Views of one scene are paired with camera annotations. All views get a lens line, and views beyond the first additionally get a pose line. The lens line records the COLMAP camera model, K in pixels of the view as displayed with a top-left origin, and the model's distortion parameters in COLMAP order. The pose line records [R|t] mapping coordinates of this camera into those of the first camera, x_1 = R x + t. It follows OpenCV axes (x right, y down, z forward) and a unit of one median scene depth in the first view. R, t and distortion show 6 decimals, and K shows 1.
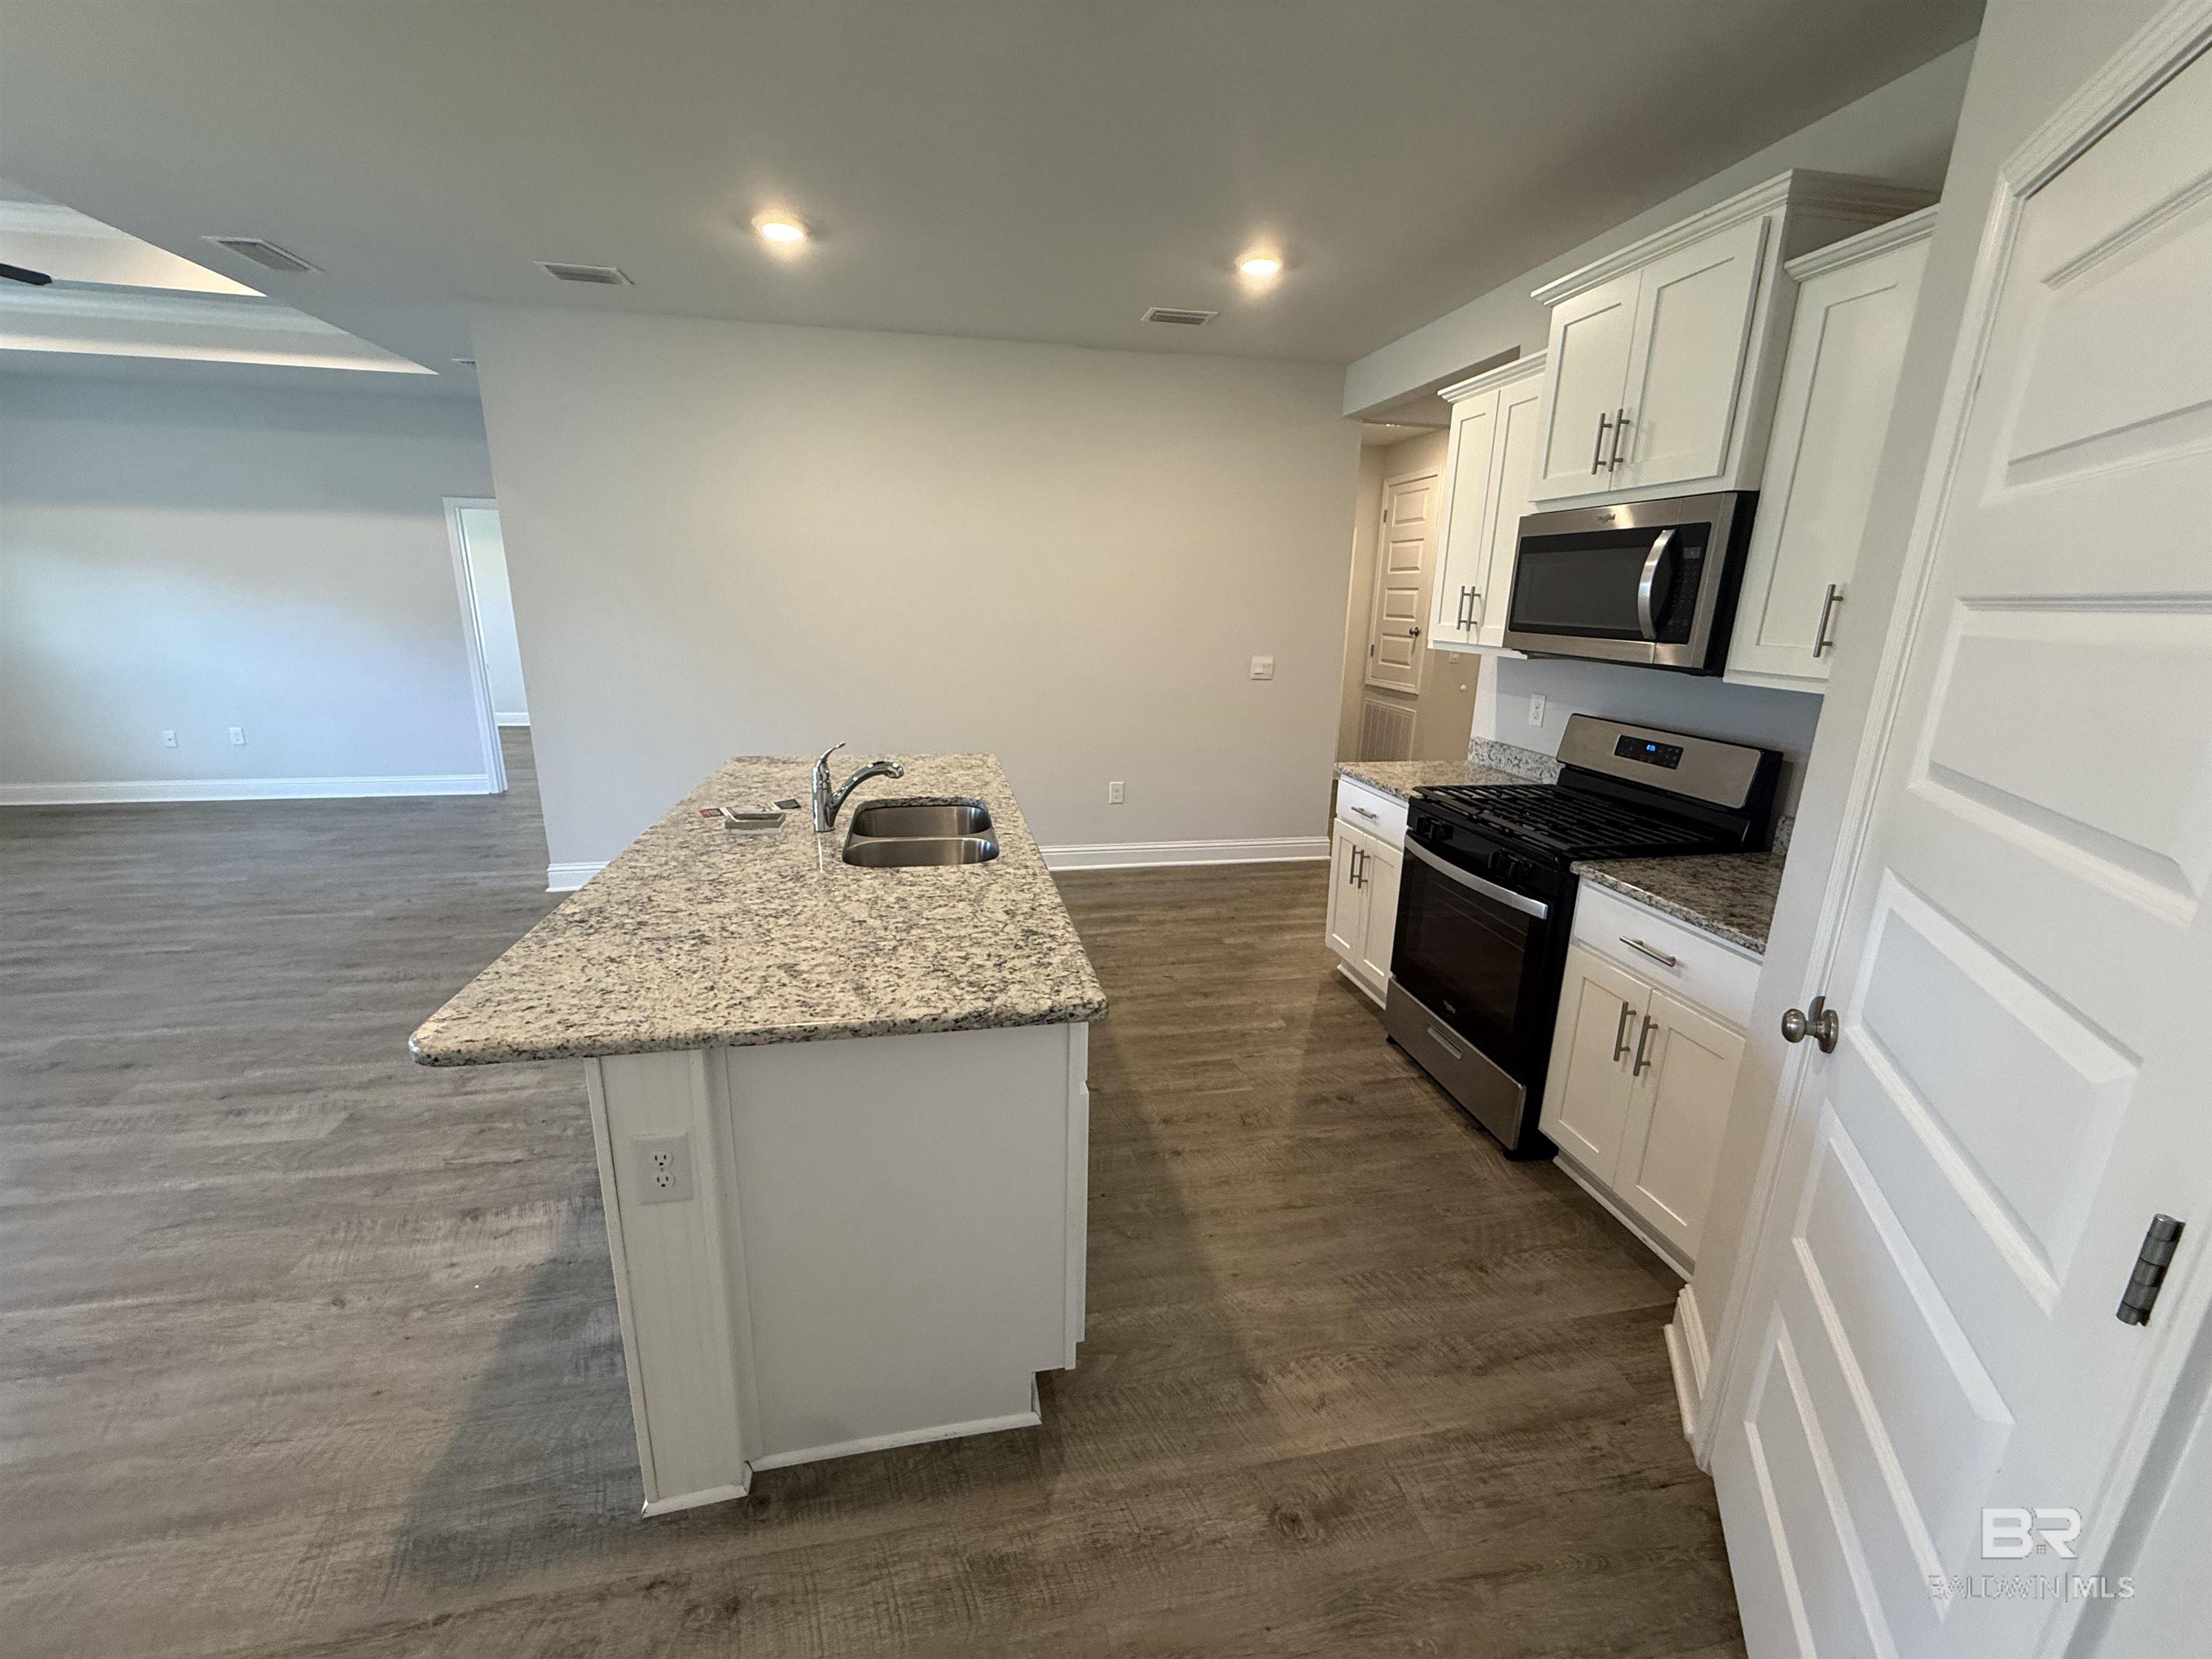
lens RADIAL K [[885.9, 0, 1097.2], [0, 885.9, 824.7], [0, 0, 1]] dist [0.000411, -0.000901]
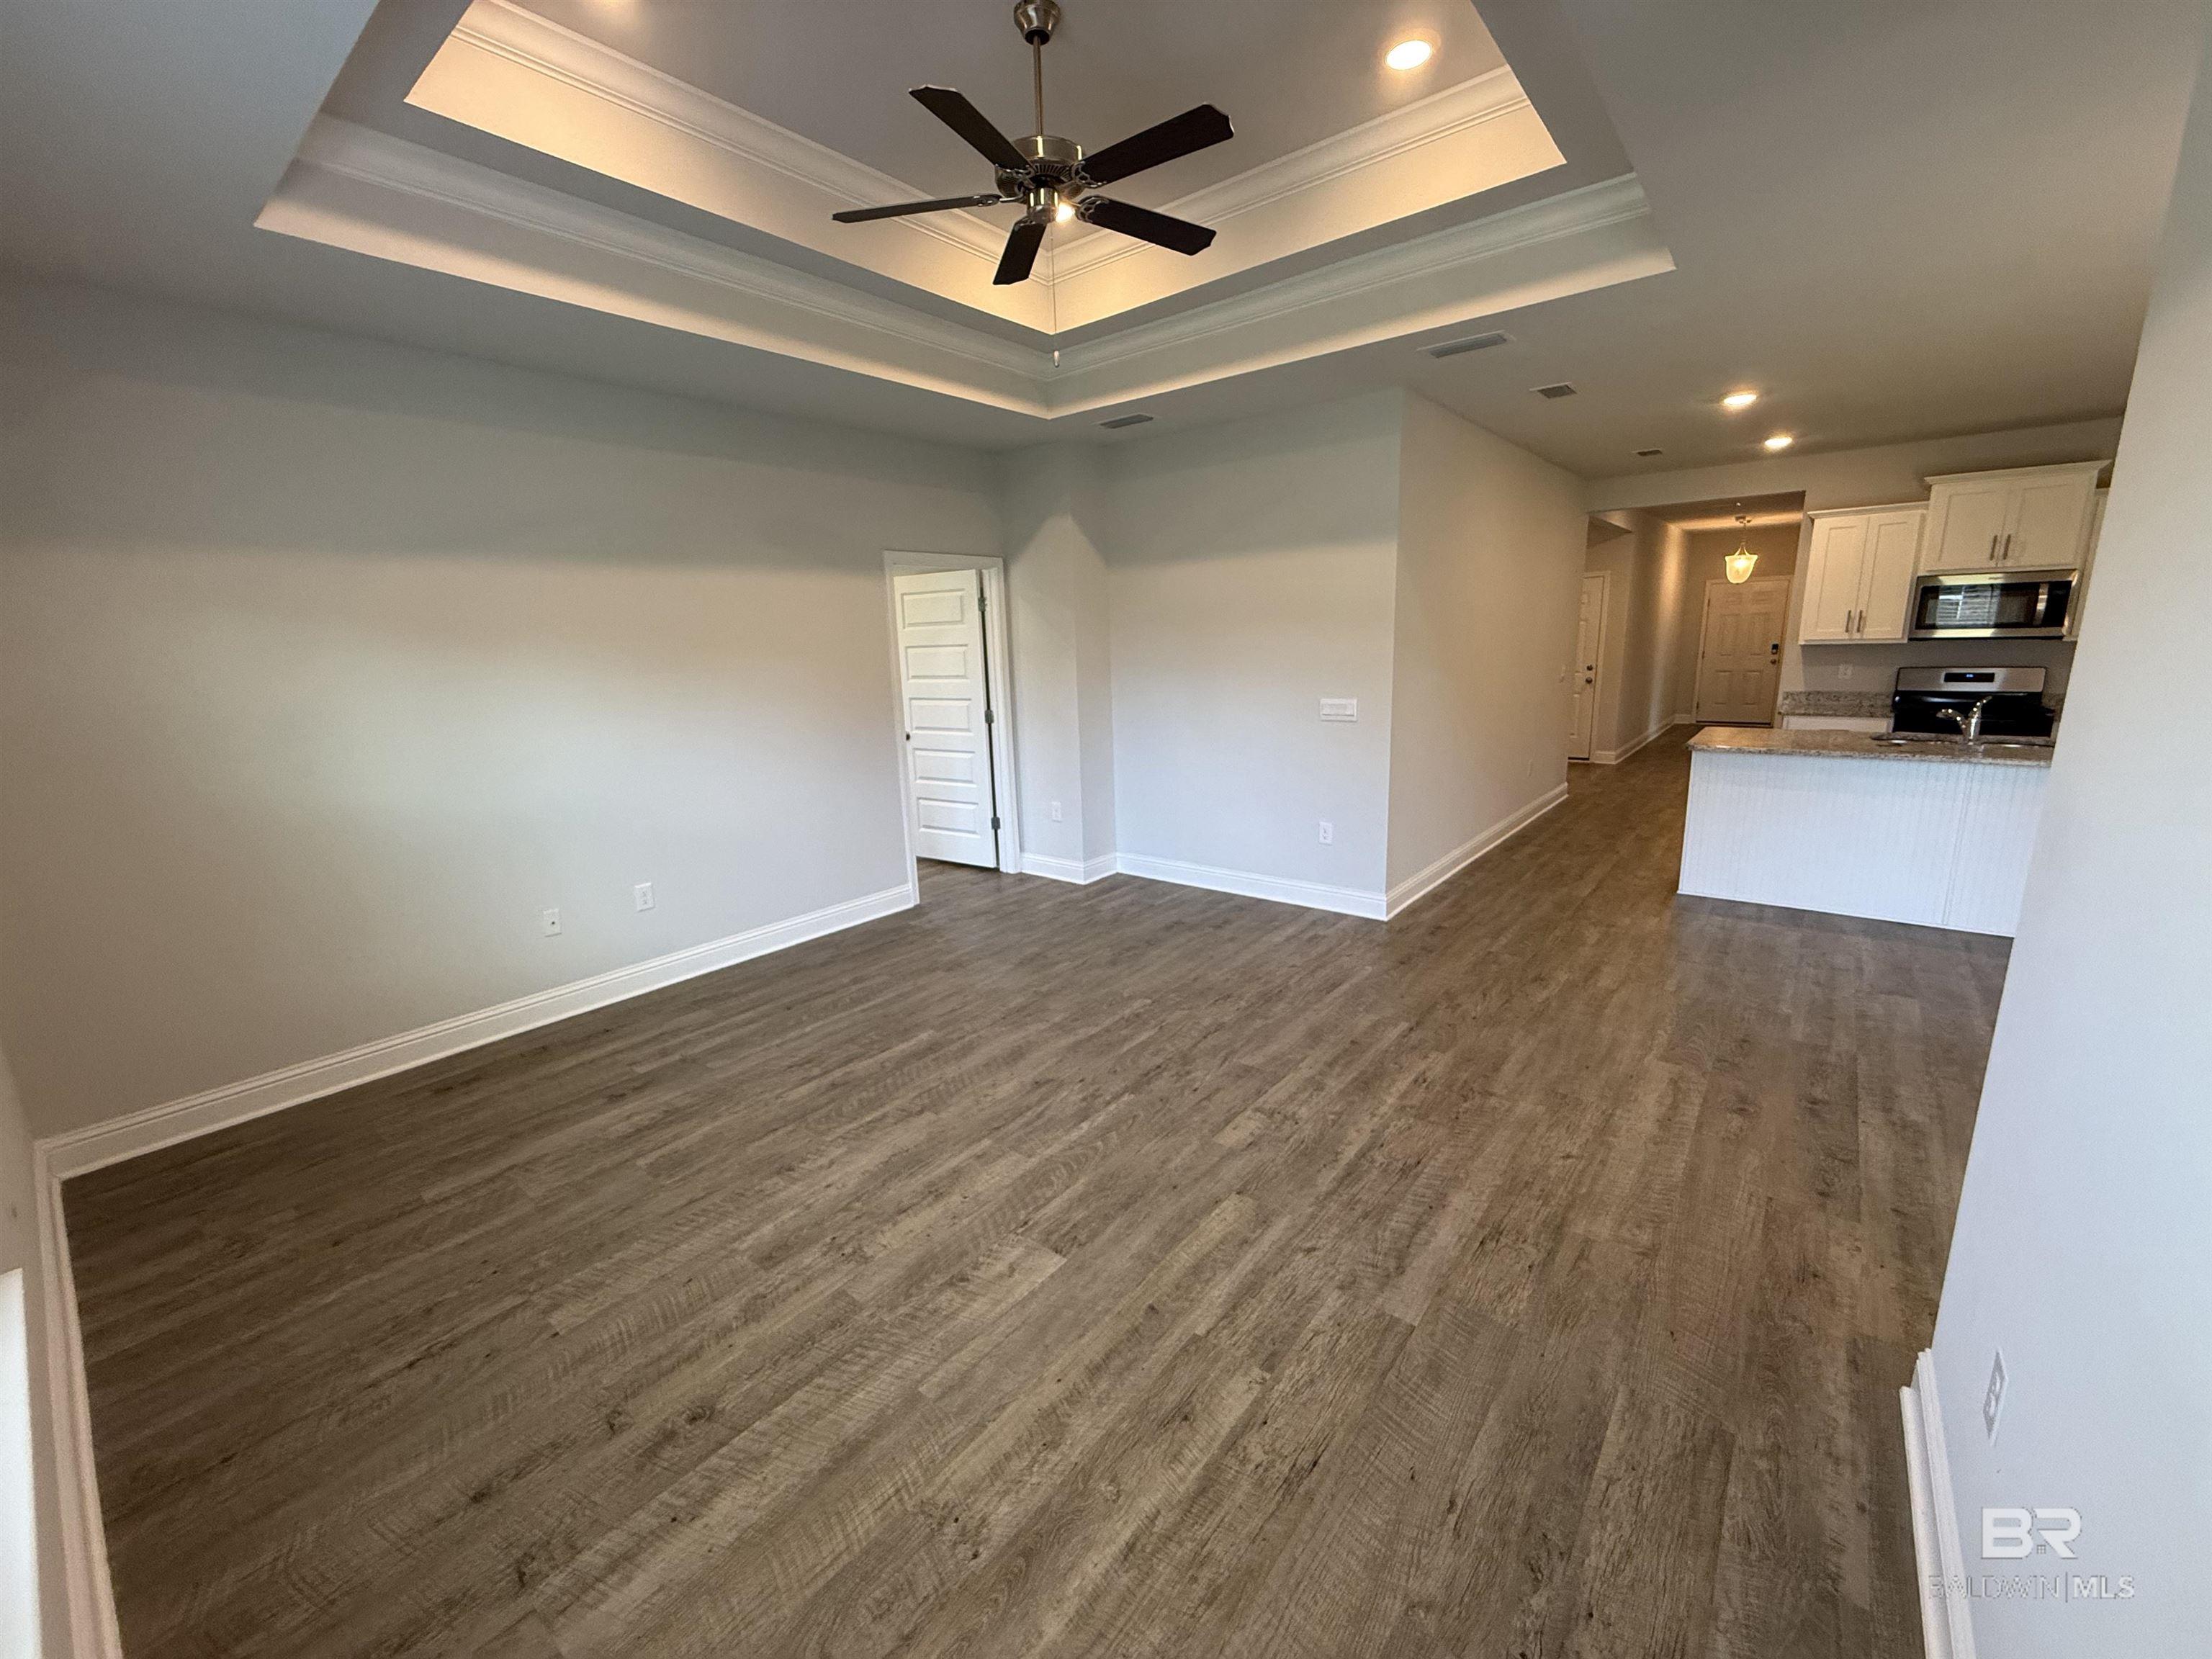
lens RADIAL K [[885.9, 0, 1099.0], [0, 885.9, 828.3], [0, 0, 1]] dist [0.000411, -0.000901]
pose [[0.768065, -0.179077, 0.614823, -2.532328], [0.206716, 0.978039, 0.026631, -0.222652], [-0.606090, 0.106639, 0.788215, 0.585614]]
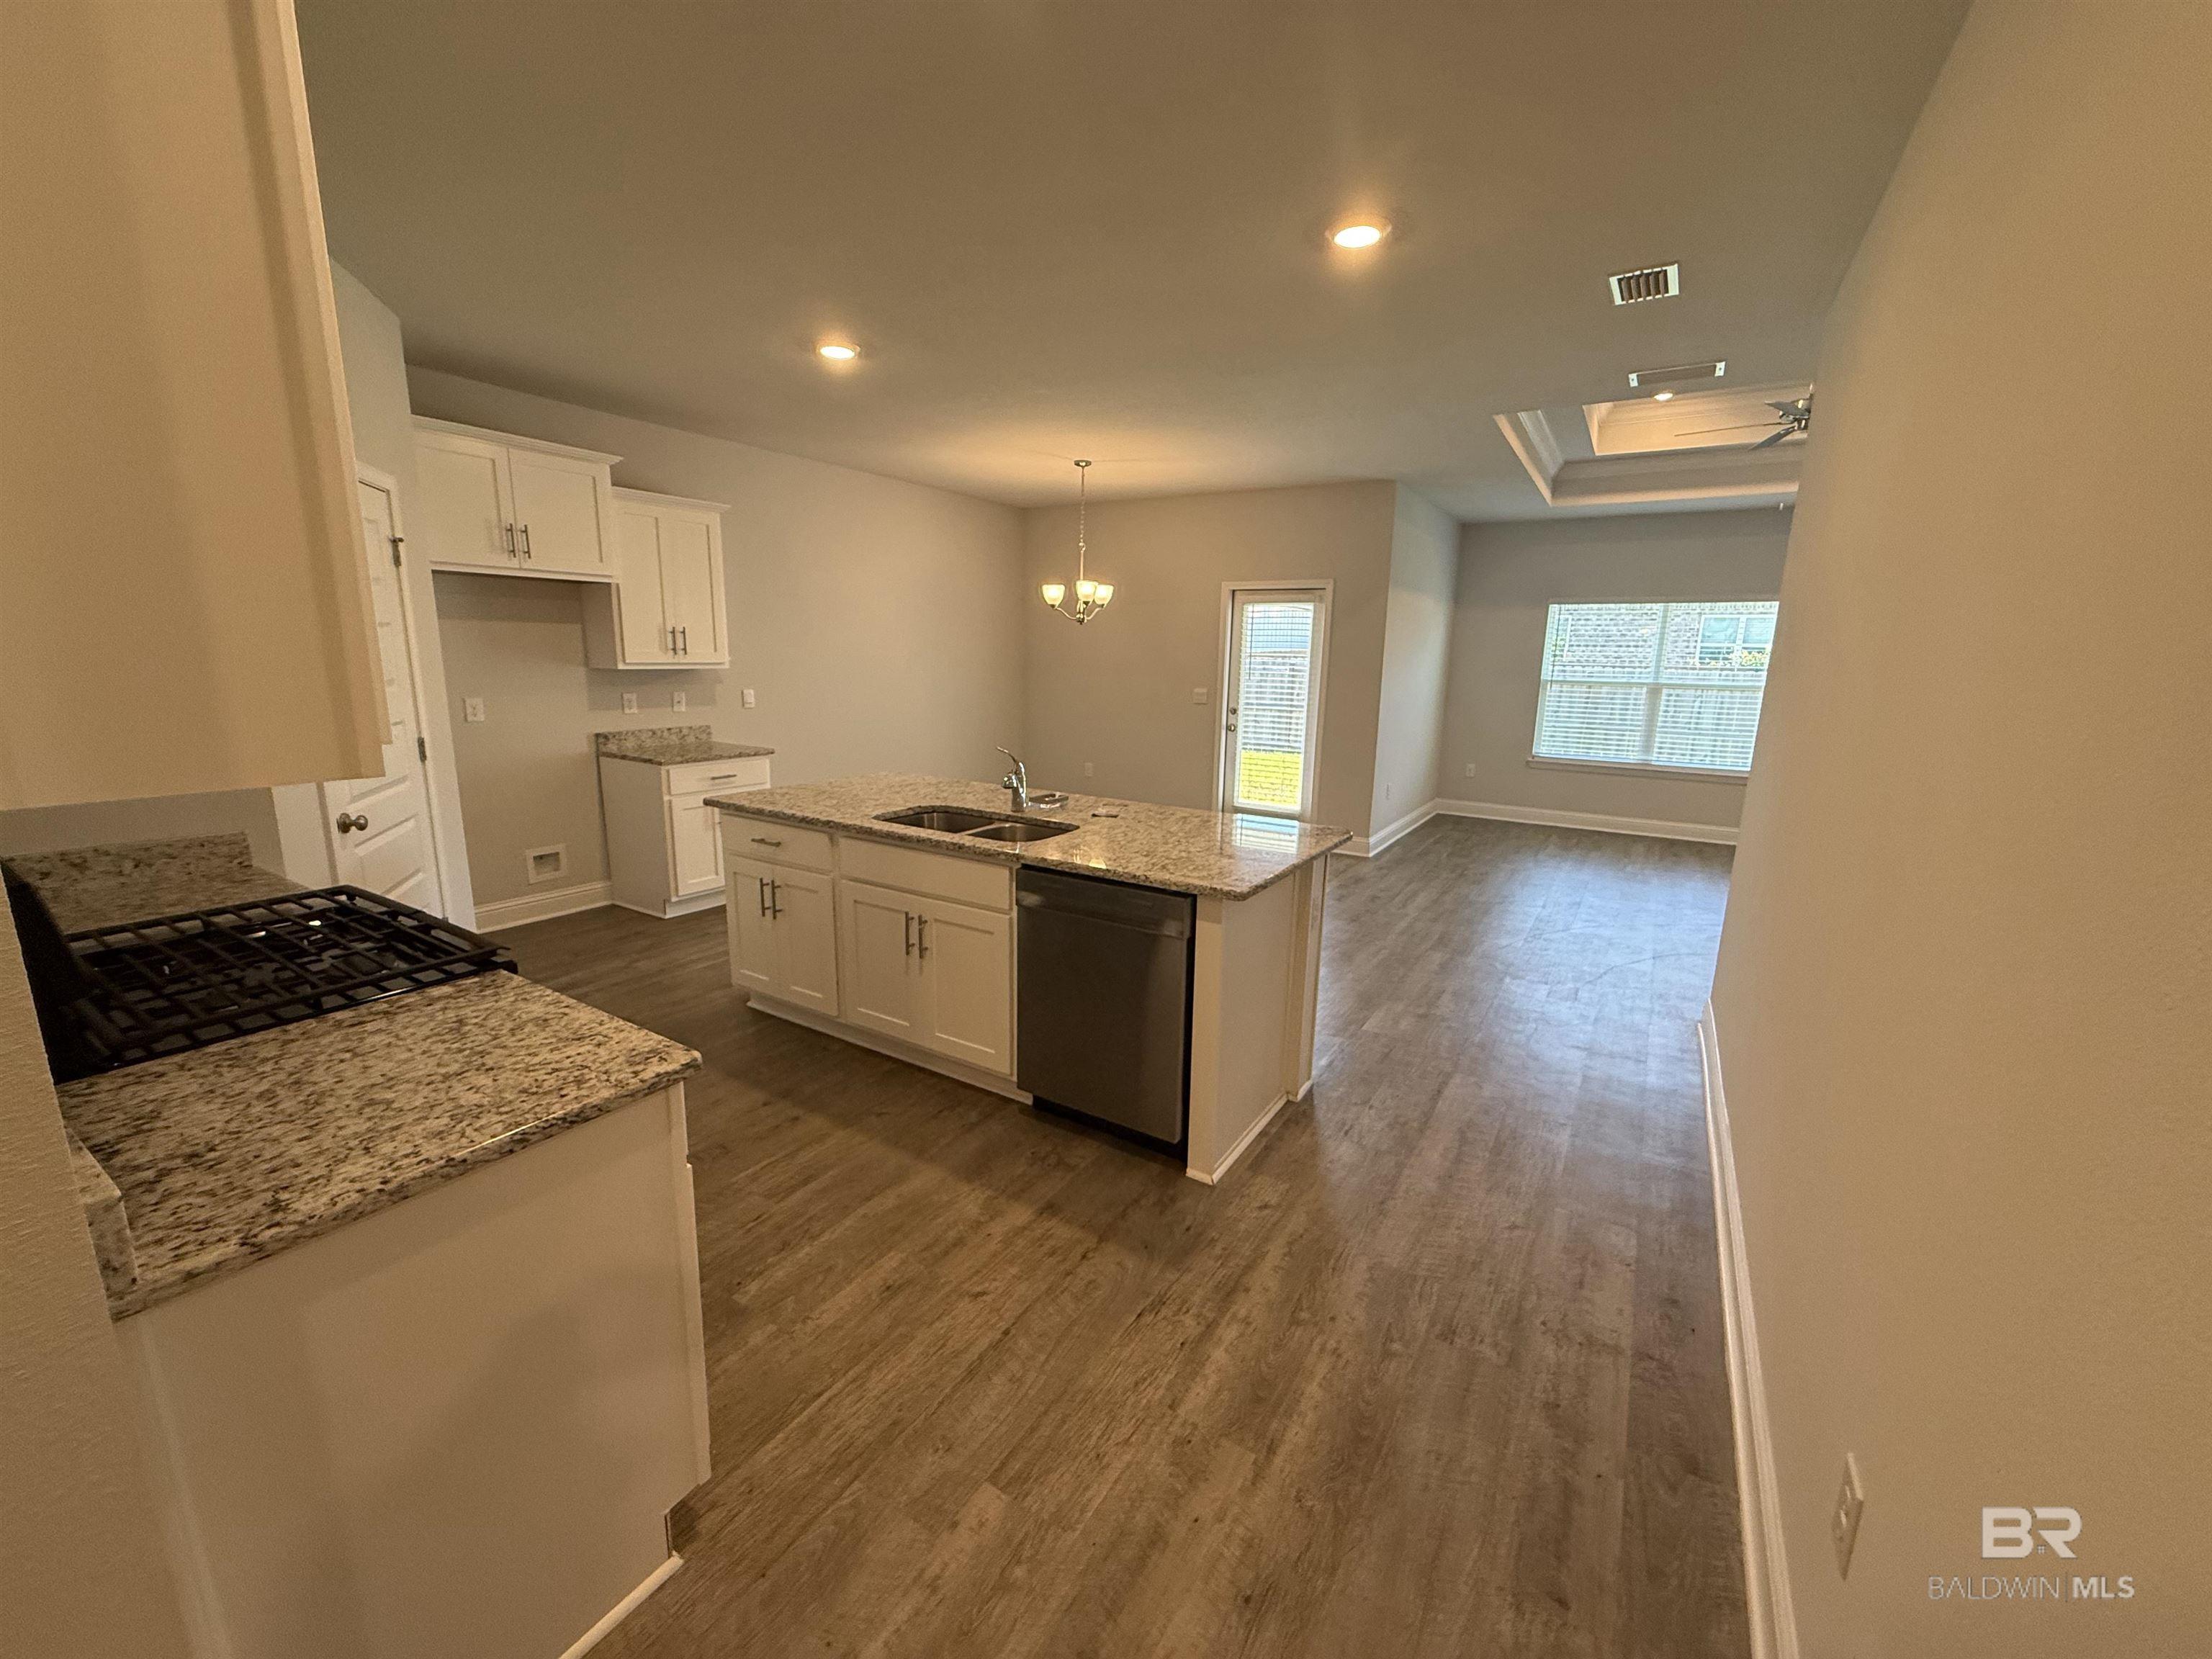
lens RADIAL K [[885.9, 0, 1106.6], [0, 885.9, 823.1], [0, 0, 1]] dist [0.000411, -0.000901]
pose [[-0.680047, 0.109535, -0.724940, 0.543592], [-0.216294, 0.914797, 0.341121, -0.427505], [0.700538, 0.388779, -0.598413, 1.715347]]
